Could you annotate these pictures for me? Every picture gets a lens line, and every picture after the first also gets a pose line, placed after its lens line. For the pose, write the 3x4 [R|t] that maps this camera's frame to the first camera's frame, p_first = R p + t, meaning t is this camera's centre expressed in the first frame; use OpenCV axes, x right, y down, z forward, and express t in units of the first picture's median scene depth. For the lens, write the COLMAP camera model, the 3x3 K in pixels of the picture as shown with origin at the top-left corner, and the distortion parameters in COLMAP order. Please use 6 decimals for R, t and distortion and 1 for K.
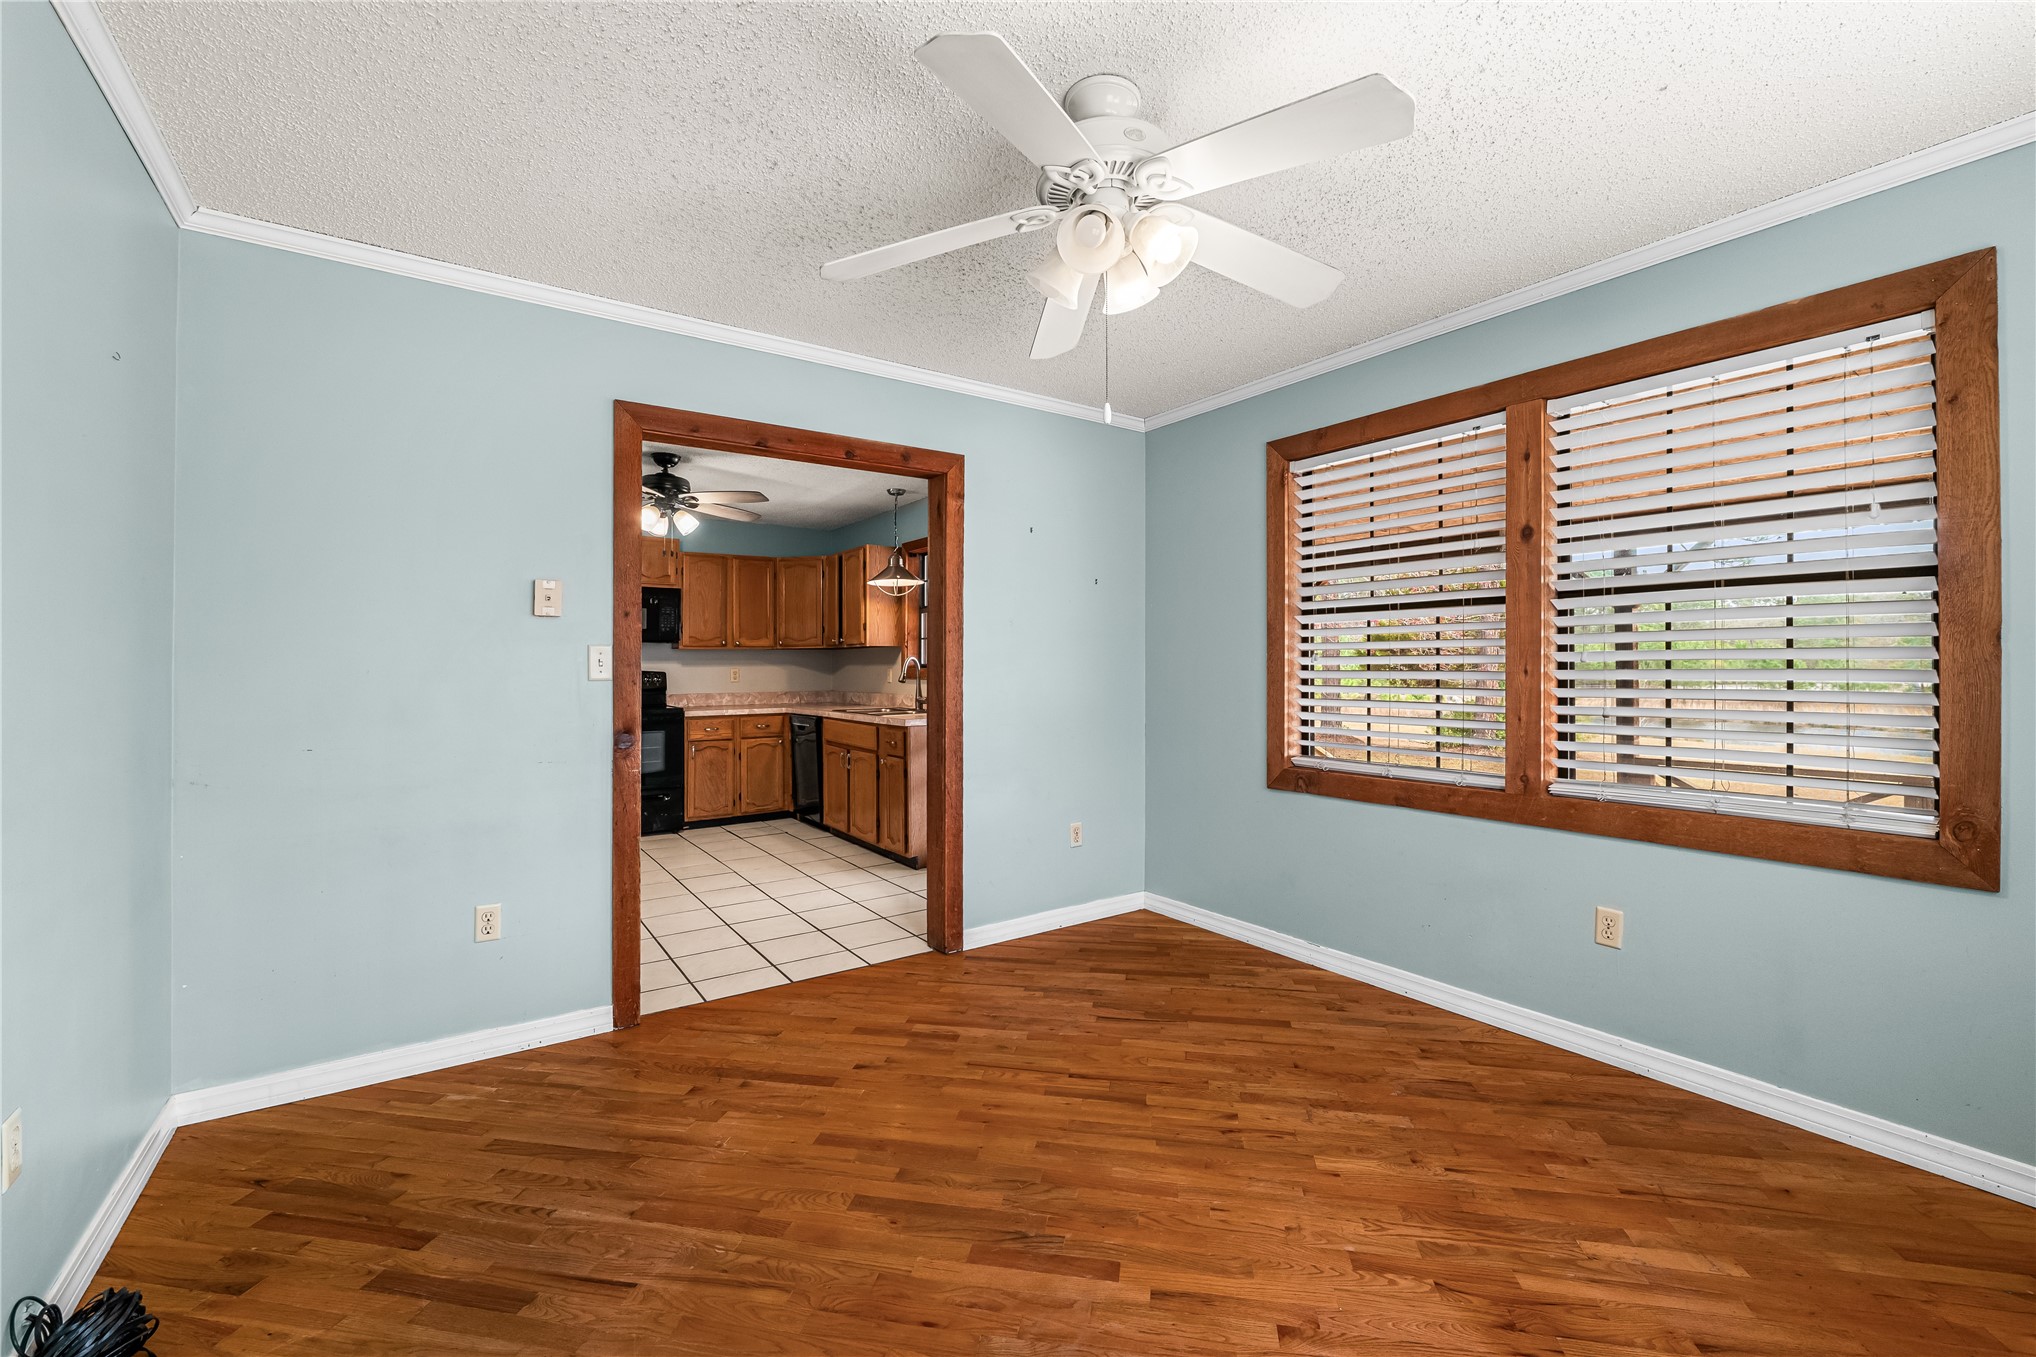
lens RADIAL K [[836.7, 0, 1018.0], [0, 836.7, 678.5], [0, 0, 1]] dist [-0.010566, -0.000025]
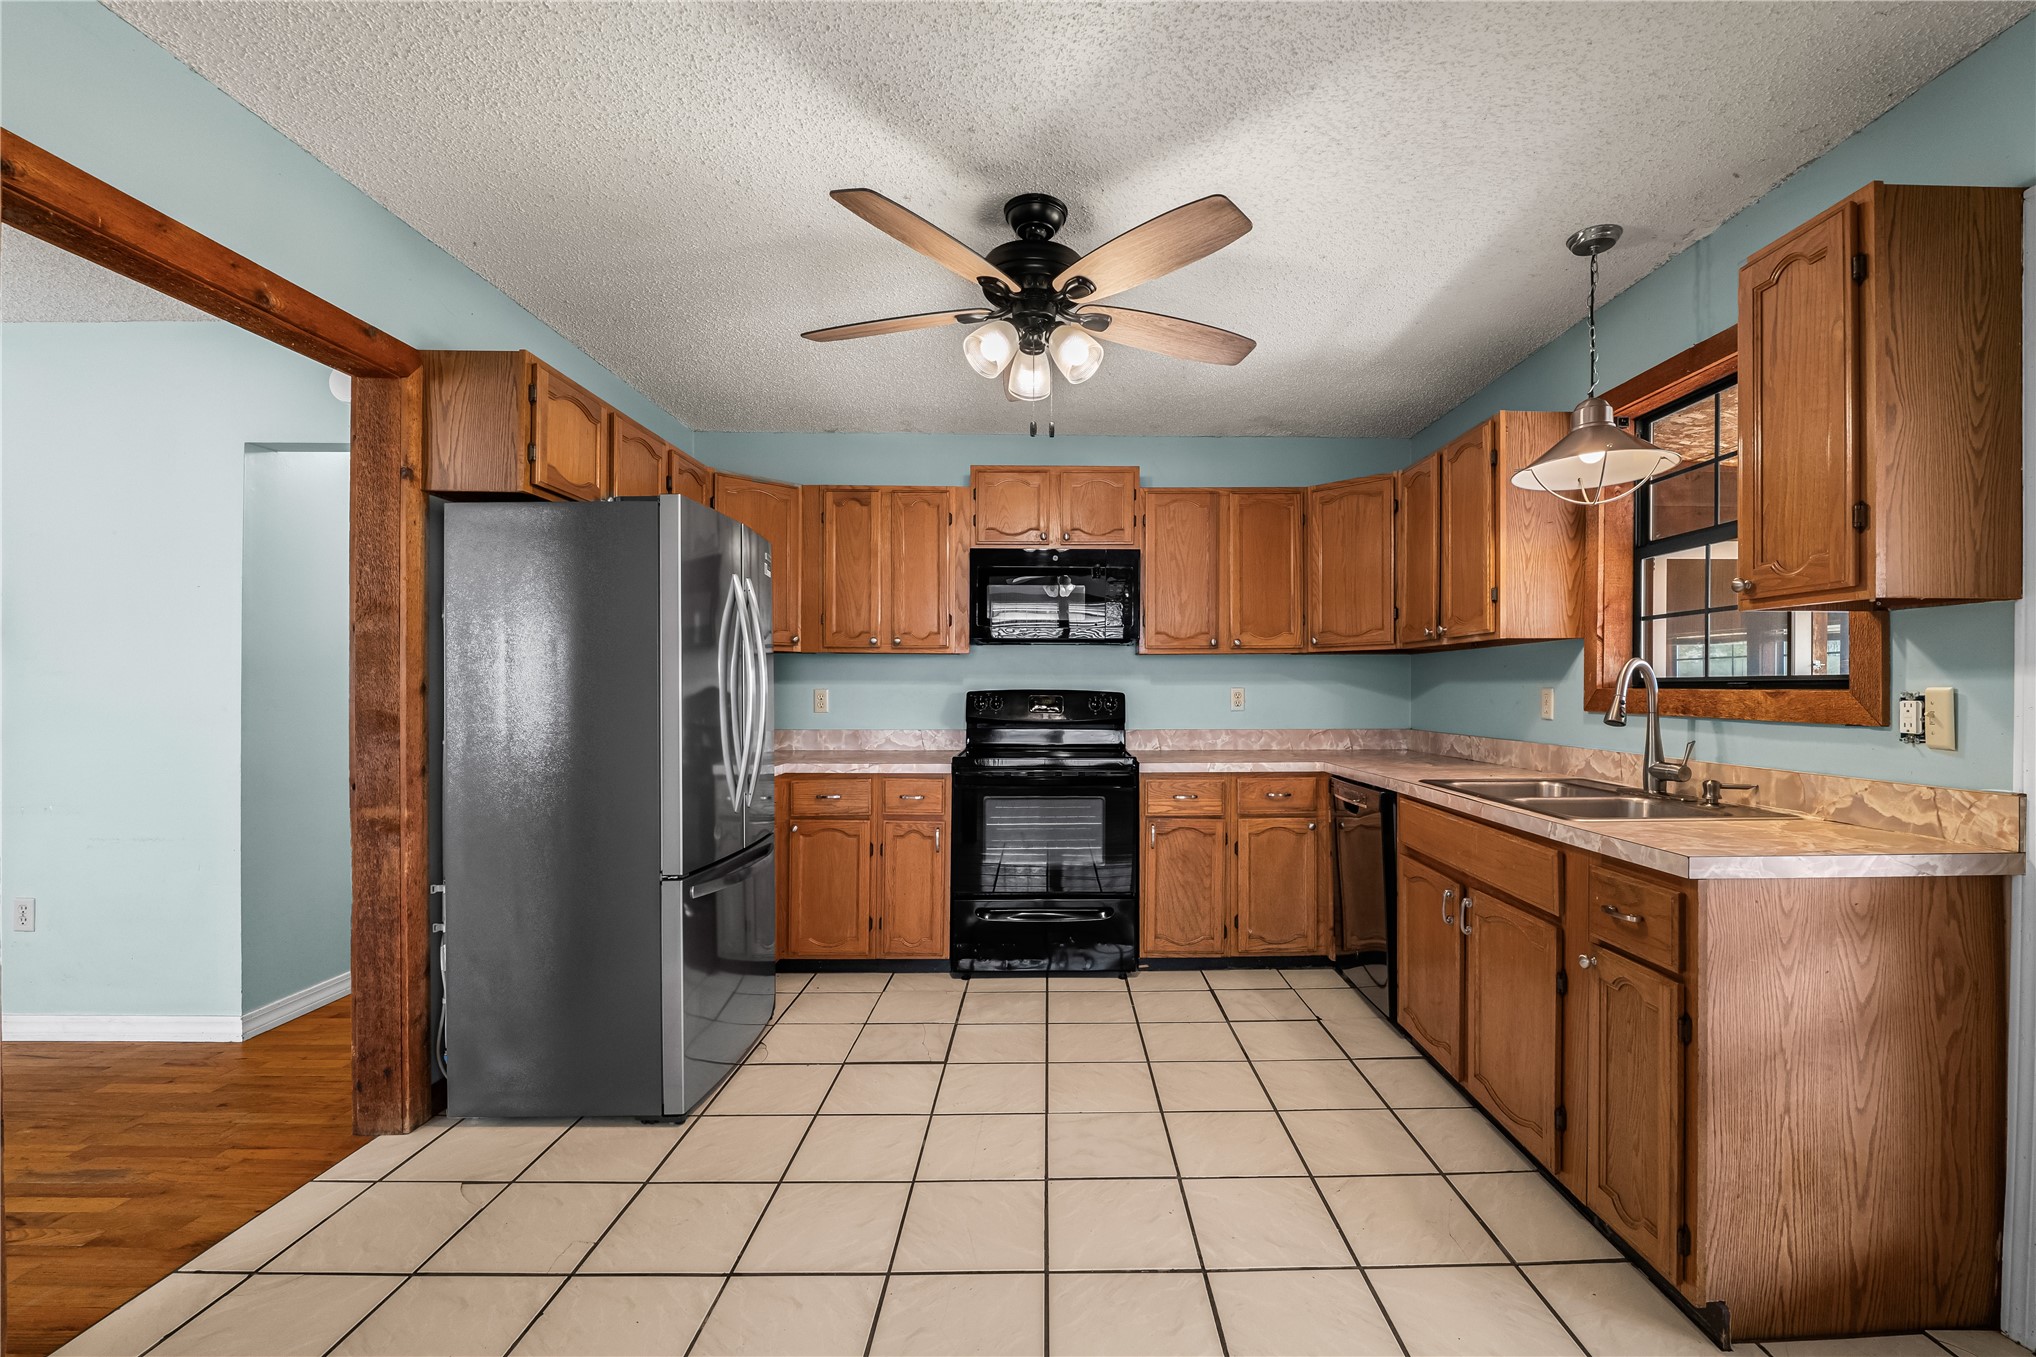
lens RADIAL K [[841.6, 0, 1055.6], [0, 841.6, 681.7], [0, 0, 1]] dist [-0.011201, -0.000061]
pose [[0.822978, -0.001078, -0.568072, -0.117041], [-0.009728, 0.999825, -0.015990, -0.005984], [0.567989, 0.018686, 0.822824, 0.476797]]
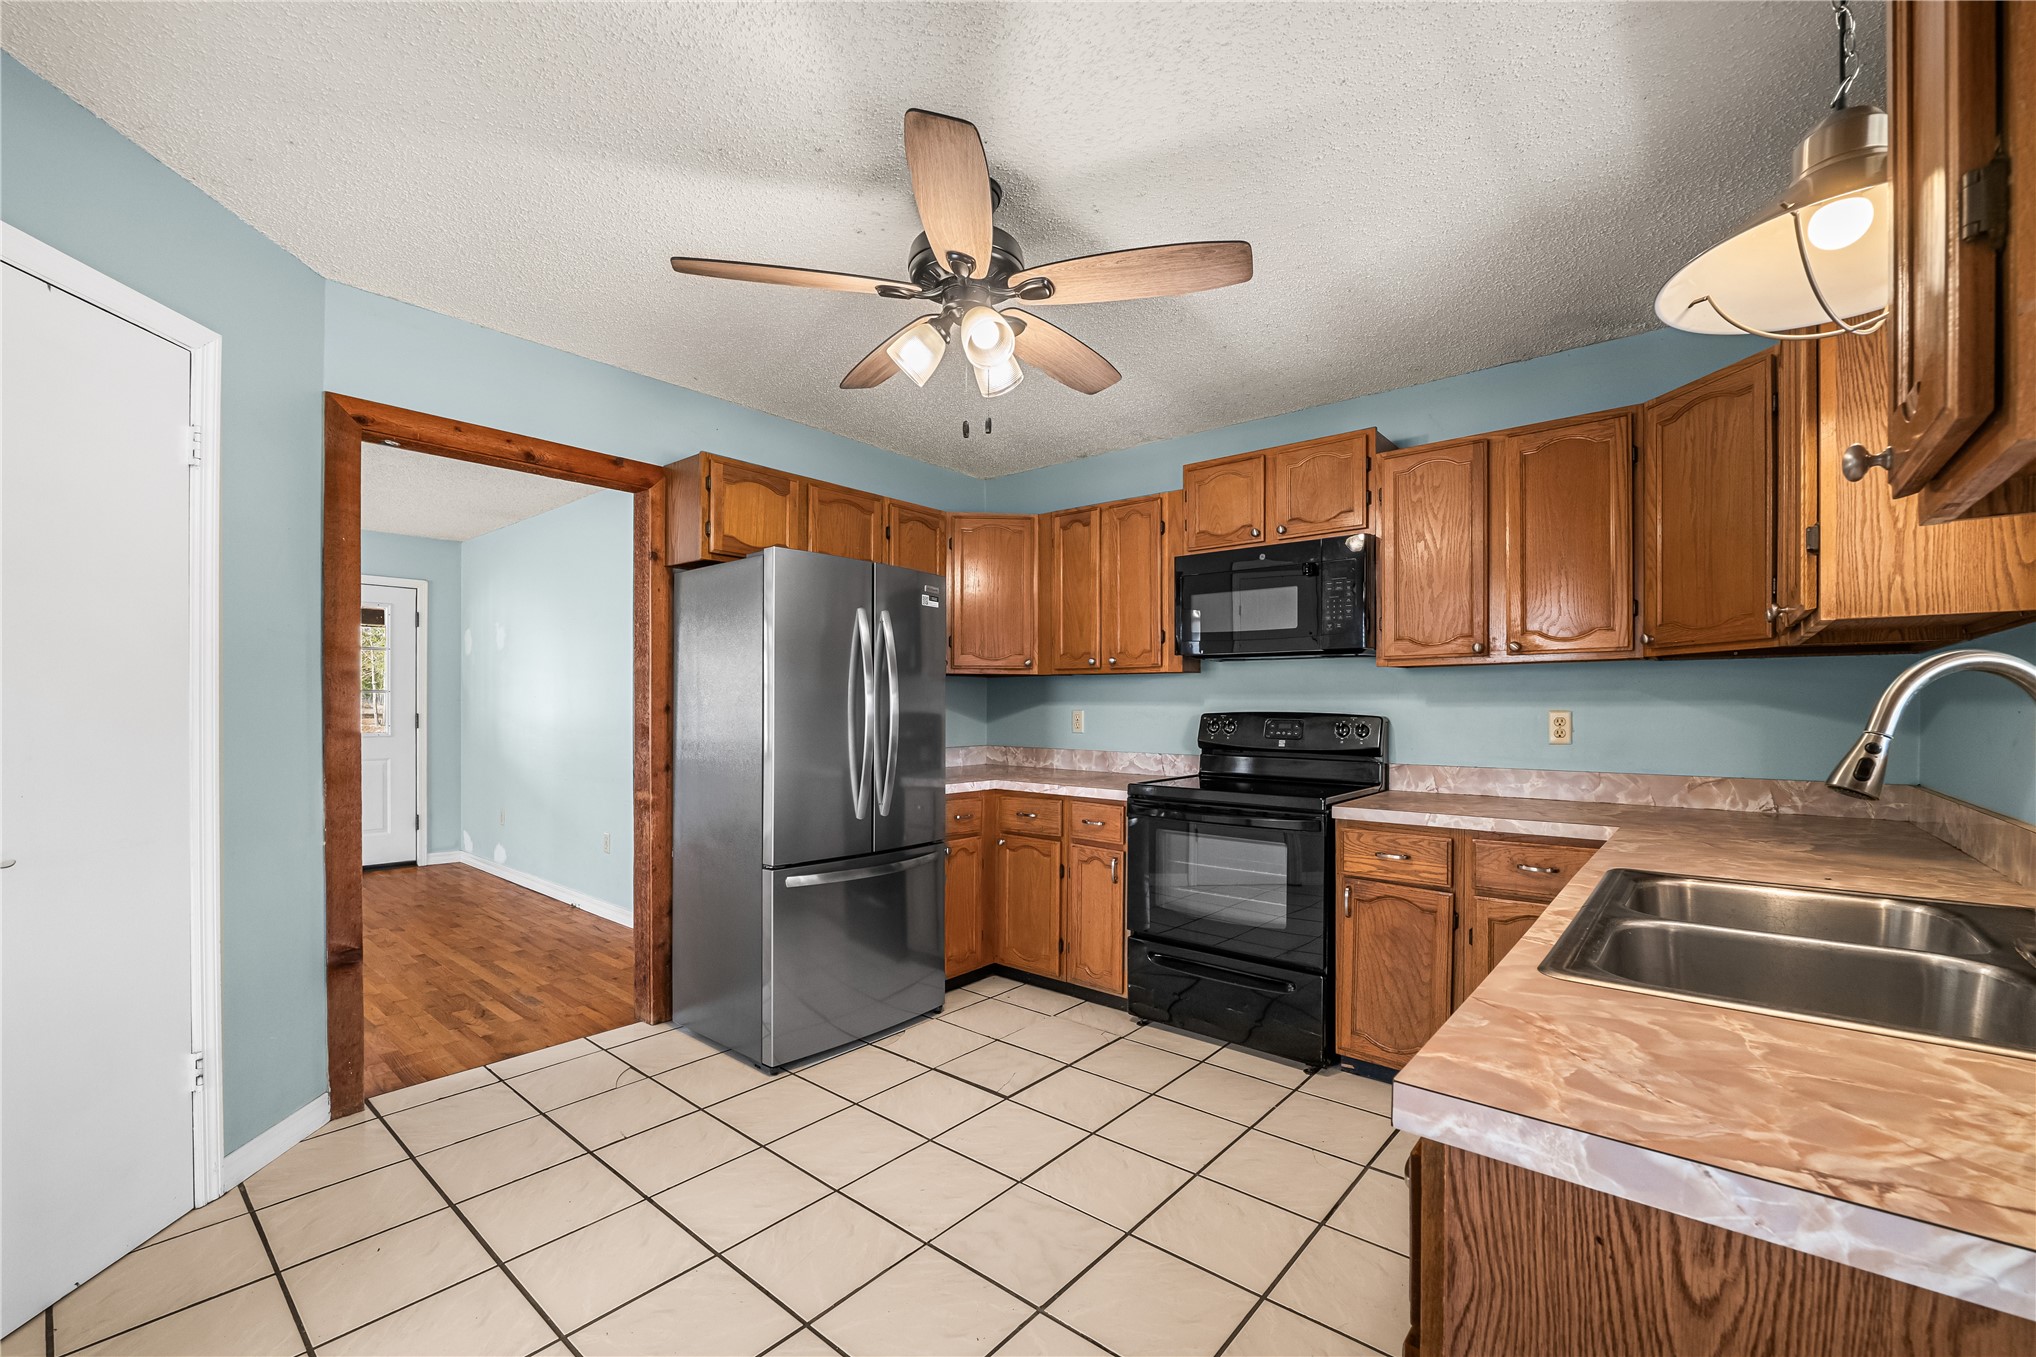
lens RADIAL K [[830.6, 0, 1010.1], [0, 830.6, 701.5], [0, 0, 1]] dist [-0.013108, 0.000044]
pose [[0.251326, -0.002652, -0.967899, -0.013906], [-0.016242, 0.999844, -0.006957, -0.010157], [0.967766, 0.017469, 0.251244, 0.691981]]
